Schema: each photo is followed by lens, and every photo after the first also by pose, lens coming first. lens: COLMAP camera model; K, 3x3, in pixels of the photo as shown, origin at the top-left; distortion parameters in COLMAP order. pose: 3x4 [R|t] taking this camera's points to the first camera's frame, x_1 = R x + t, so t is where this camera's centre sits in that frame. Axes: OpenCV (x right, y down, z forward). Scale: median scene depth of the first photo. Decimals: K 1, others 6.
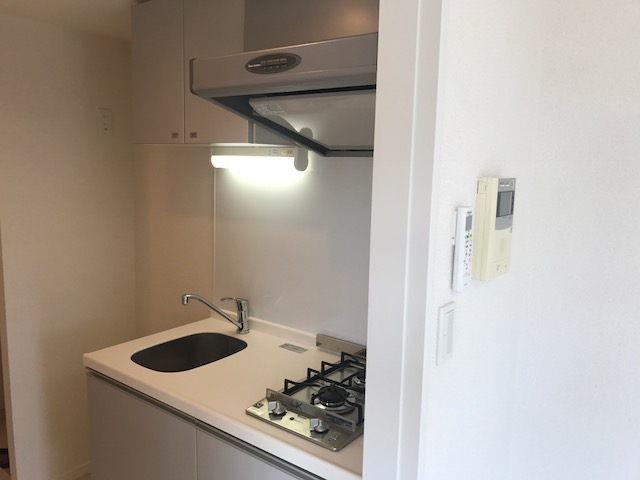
lens RADIAL K [[526.2, 0, 324.4], [0, 526.2, 226.0], [0, 0, 1]] dist [0.010615, -0.003307]
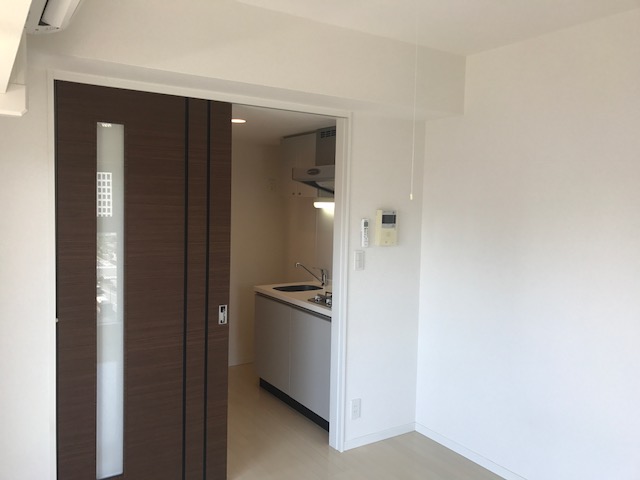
lens RADIAL K [[526.2, 0, 320.6], [0, 526.2, 237.7], [0, 0, 1]] dist [0.010615, -0.003307]
pose [[0.942007, 0.020640, -0.334959, 0.618588], [-0.042278, 0.997453, -0.057438, 0.153309], [0.332921, 0.068268, 0.940480, -1.155374]]
